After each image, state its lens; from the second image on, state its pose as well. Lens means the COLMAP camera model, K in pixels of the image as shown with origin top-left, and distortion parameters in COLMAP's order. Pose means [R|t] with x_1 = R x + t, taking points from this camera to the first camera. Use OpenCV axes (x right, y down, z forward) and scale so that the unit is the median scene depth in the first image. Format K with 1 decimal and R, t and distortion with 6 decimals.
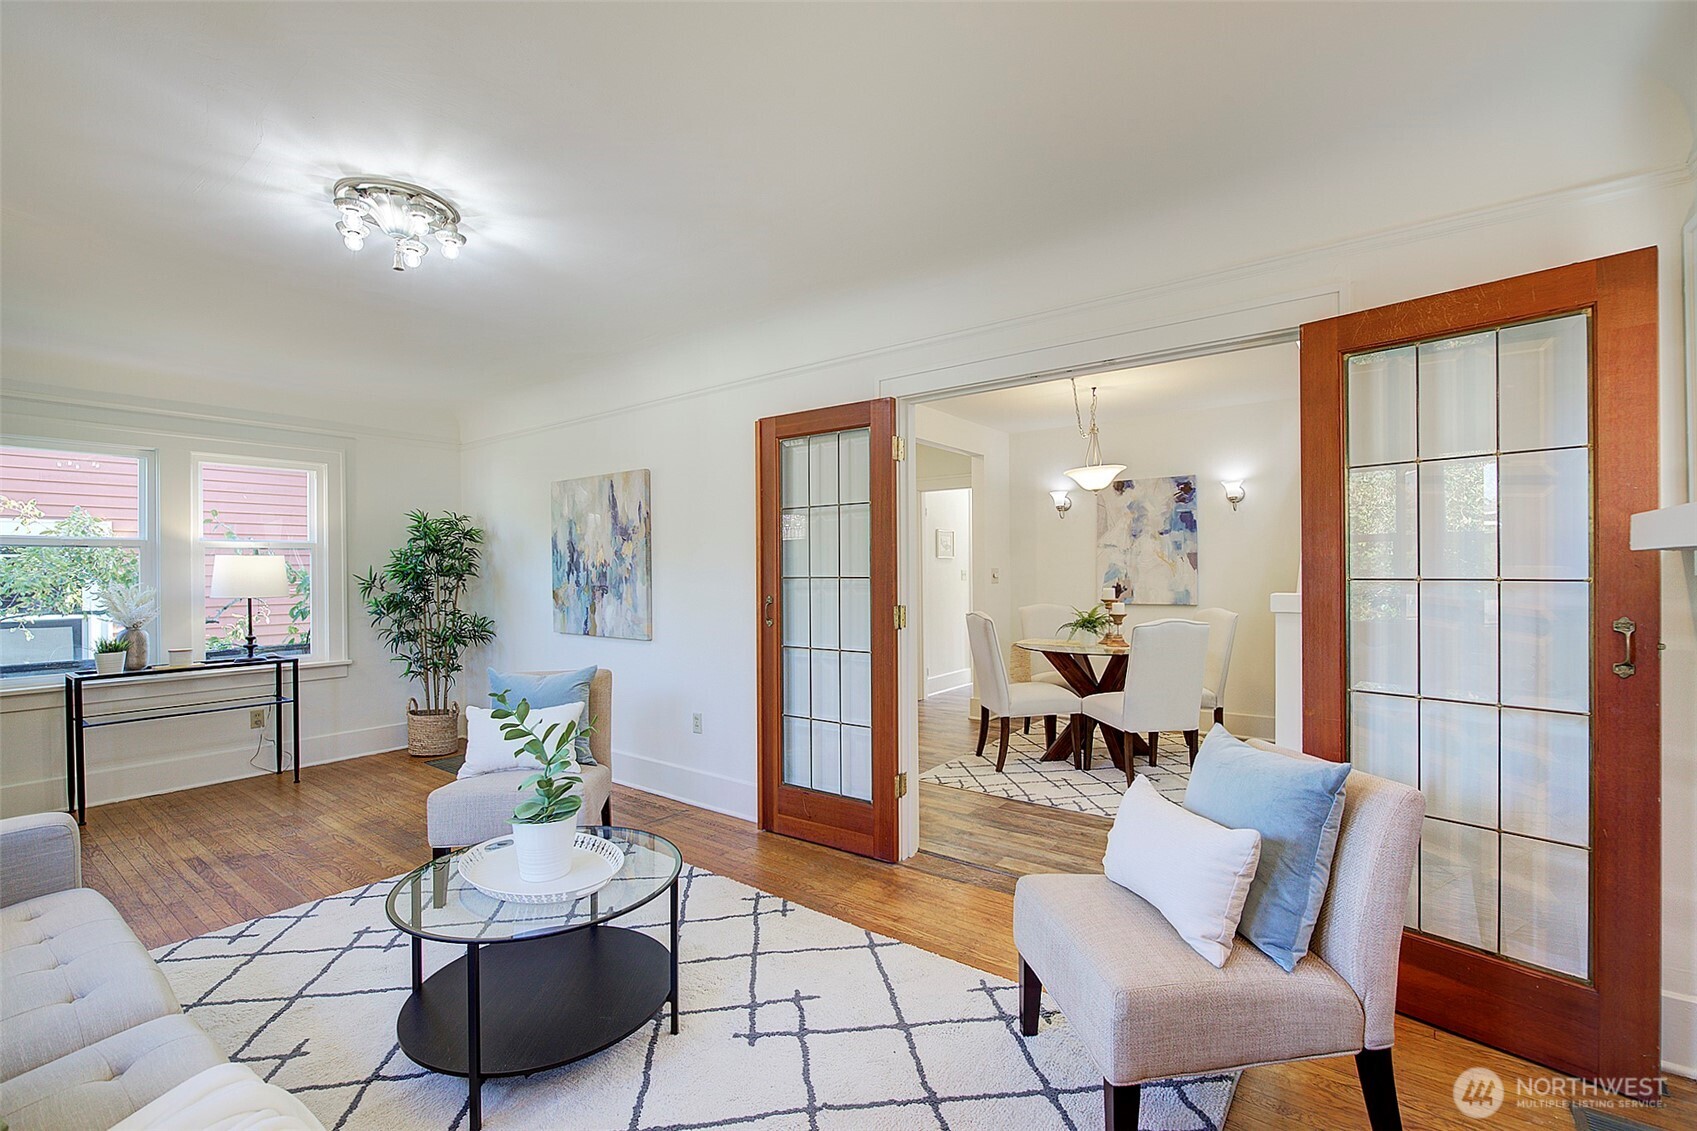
lens RADIAL K [[746.7, 0, 841.7], [0, 746.7, 567.9], [0, 0, 1]] dist [0.000493, 0.000199]
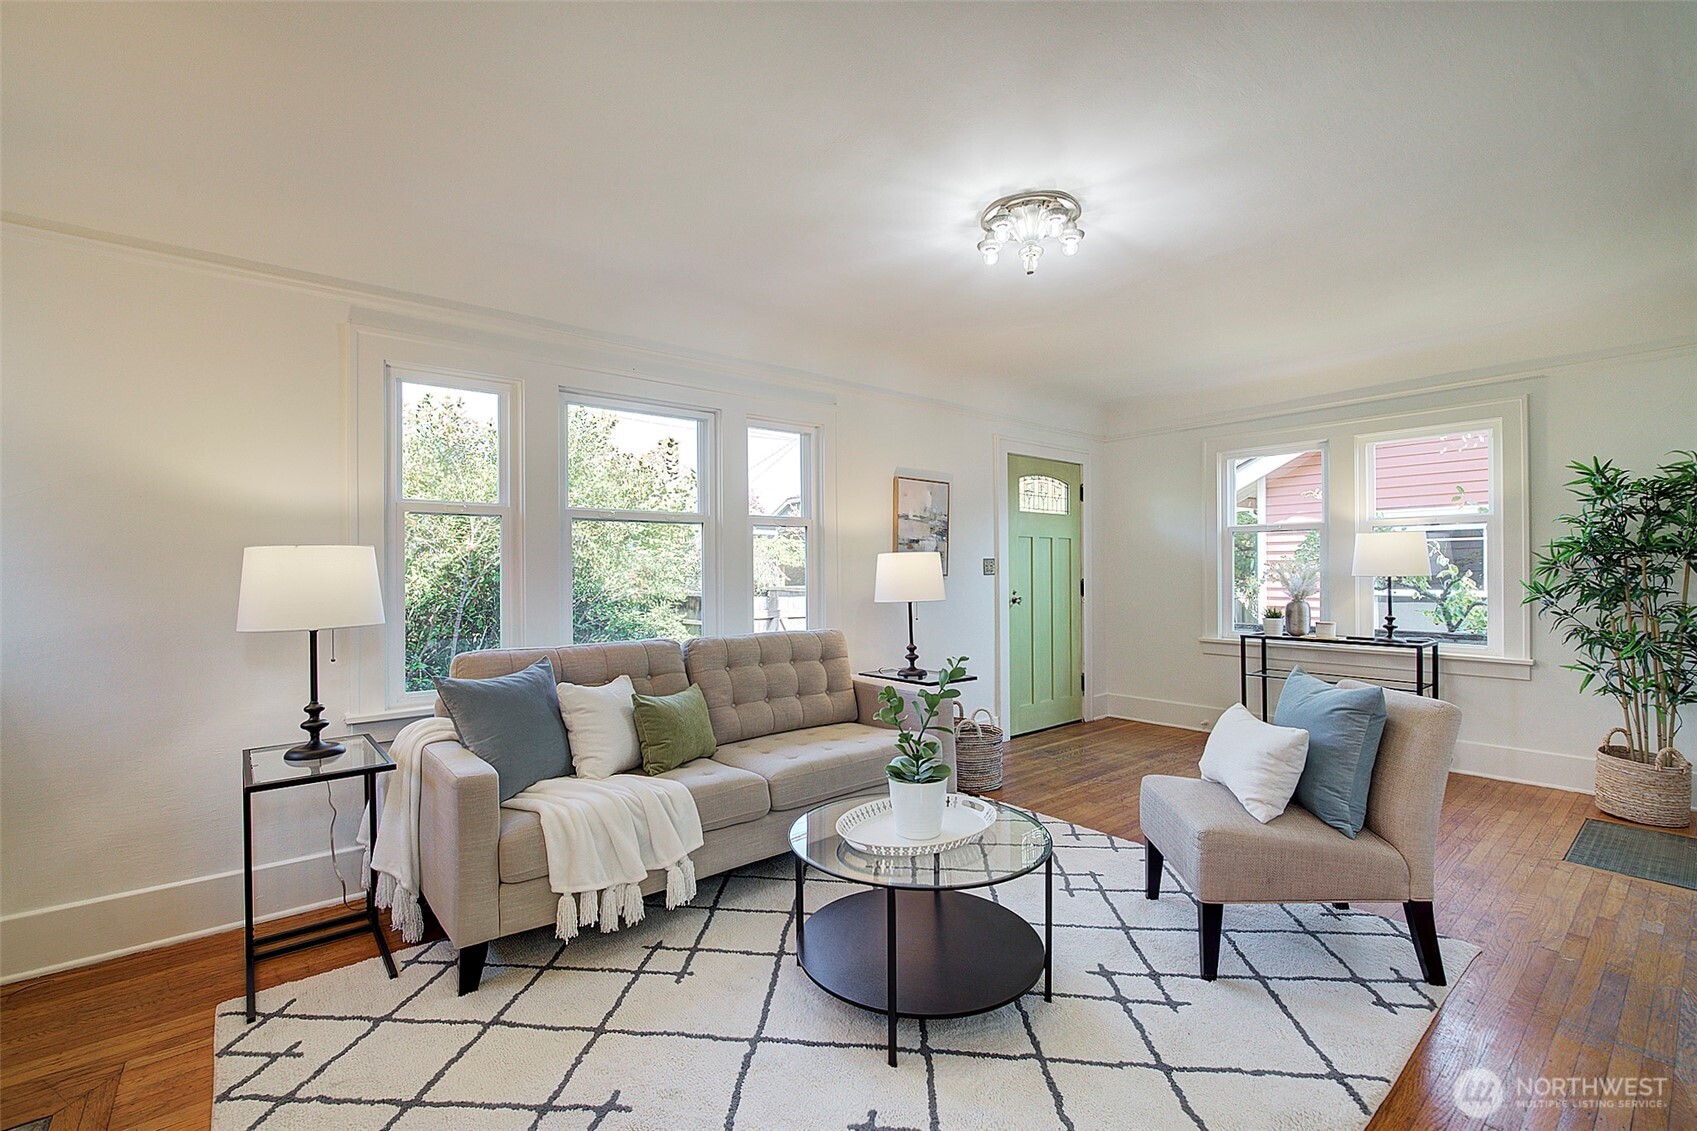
lens RADIAL K [[730.6, 0, 844.6], [0, 730.6, 567.5], [0, 0, 1]] dist [-0.016443, 0.000115]
pose [[-0.235292, 0.009109, -0.971882, 0.302059], [0.006746, 0.999947, 0.007739, 0.017239], [0.971901, -0.004736, -0.235341, 0.573268]]
